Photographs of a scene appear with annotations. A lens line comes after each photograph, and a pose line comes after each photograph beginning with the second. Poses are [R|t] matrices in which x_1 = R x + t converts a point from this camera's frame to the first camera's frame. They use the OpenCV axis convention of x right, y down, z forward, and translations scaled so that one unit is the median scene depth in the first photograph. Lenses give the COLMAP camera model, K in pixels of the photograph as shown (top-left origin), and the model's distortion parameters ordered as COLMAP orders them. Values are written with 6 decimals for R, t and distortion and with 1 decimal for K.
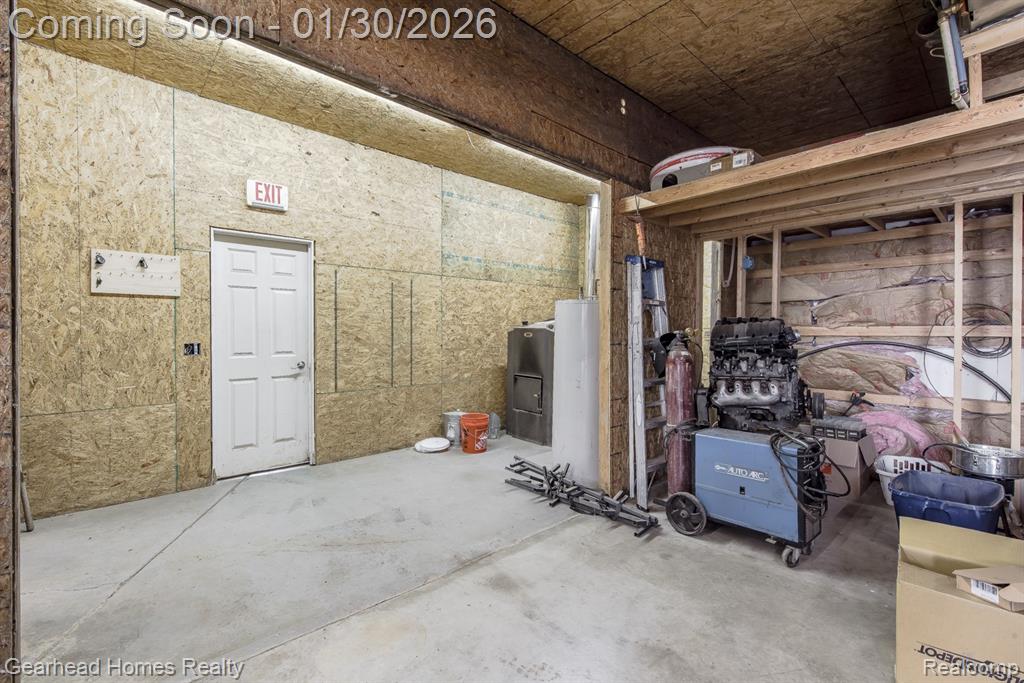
lens RADIAL K [[433.5, 0, 503.7], [0, 433.5, 339.9], [0, 0, 1]] dist [0.001471, -0.000491]
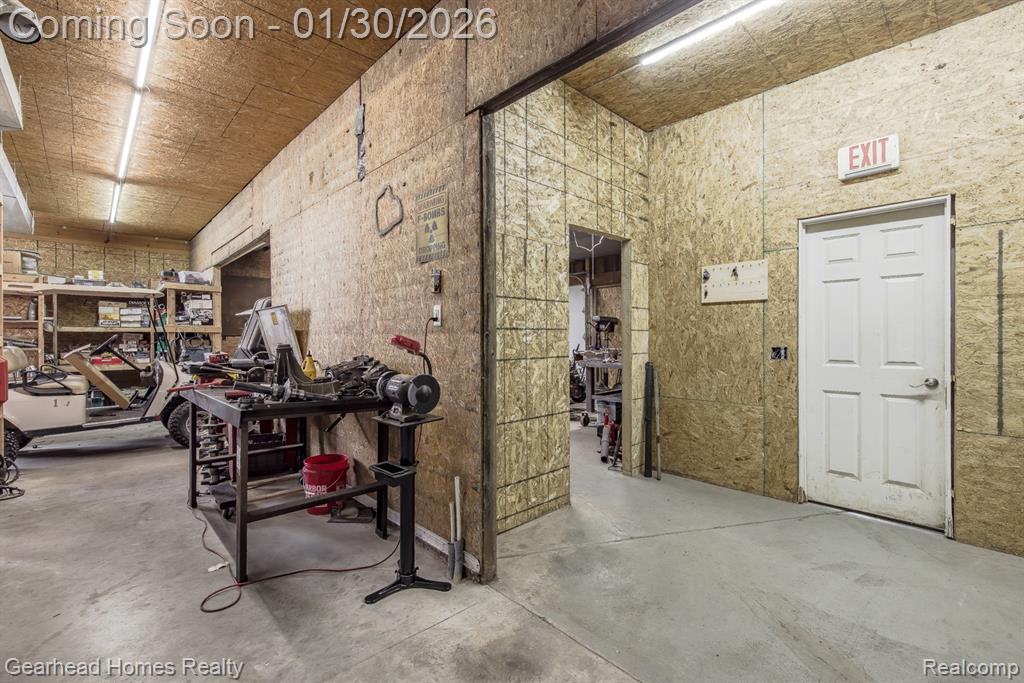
lens RADIAL K [[433.5, 0, 503.7], [0, 433.5, 339.9], [0, 0, 1]] dist [0.001471, -0.000491]
pose [[0.055751, 0.006632, -0.998423, 0.205354], [-0.015678, 0.999860, 0.005766, -0.003961], [0.998322, 0.015332, 0.055847, 0.340301]]
